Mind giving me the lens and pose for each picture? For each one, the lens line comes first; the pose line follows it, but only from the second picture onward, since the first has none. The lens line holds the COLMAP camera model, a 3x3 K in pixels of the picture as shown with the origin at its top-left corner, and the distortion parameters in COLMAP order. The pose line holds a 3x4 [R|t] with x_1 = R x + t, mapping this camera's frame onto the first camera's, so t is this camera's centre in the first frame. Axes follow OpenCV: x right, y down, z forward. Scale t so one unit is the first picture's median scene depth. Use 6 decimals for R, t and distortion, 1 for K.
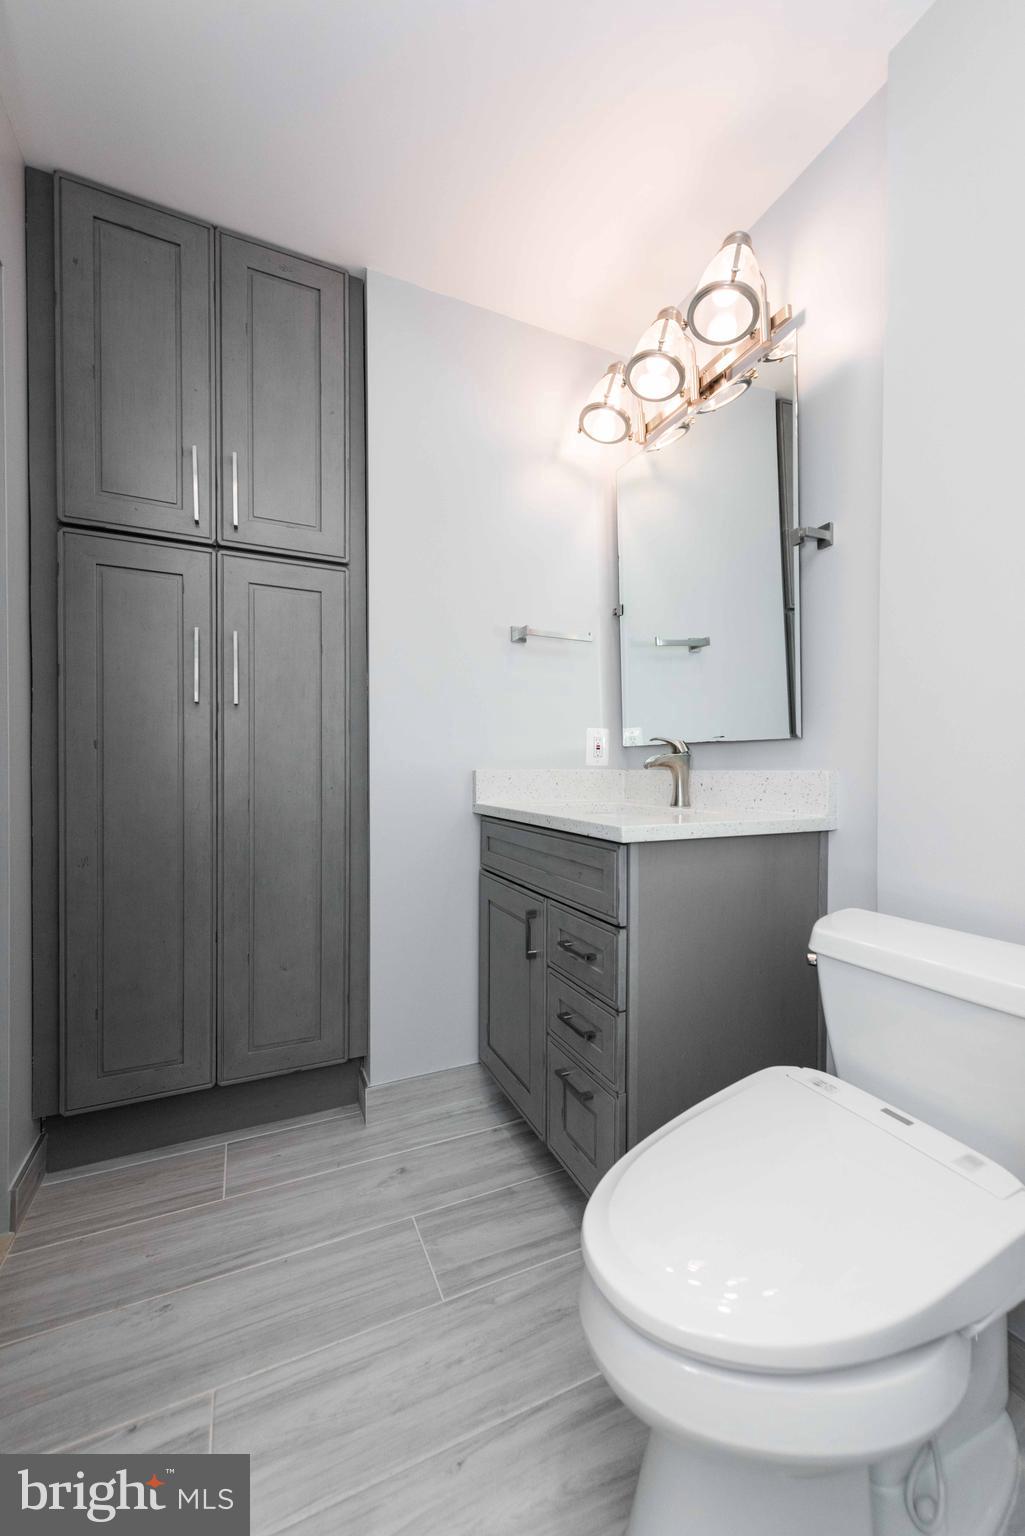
lens RADIAL K [[606.7, 0, 526.6], [0, 606.7, 771.1], [0, 0, 1]] dist [0.010261, -0.004002]
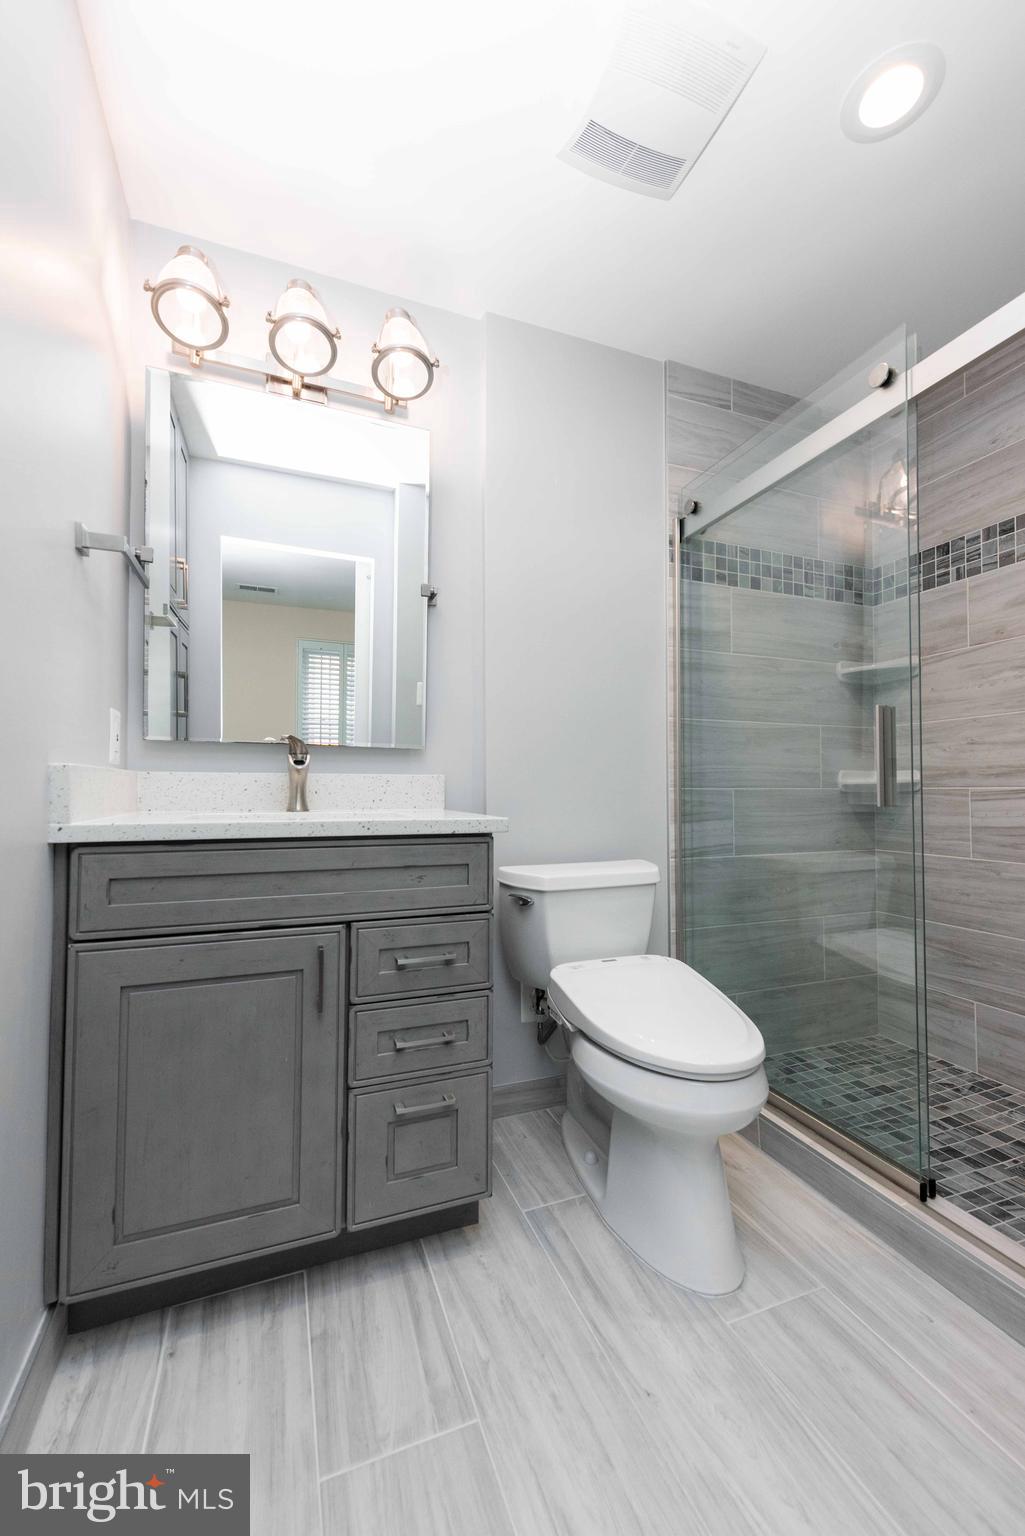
lens RADIAL K [[606.7, 0, 520.7], [0, 606.7, 770.5], [0, 0, 1]] dist [0.010261, -0.004002]
pose [[0.059226, 0.028979, 0.997824, -0.882217], [0.003075, 0.999569, -0.029212, 0.031563], [-0.998240, 0.004799, 0.059111, 0.817538]]
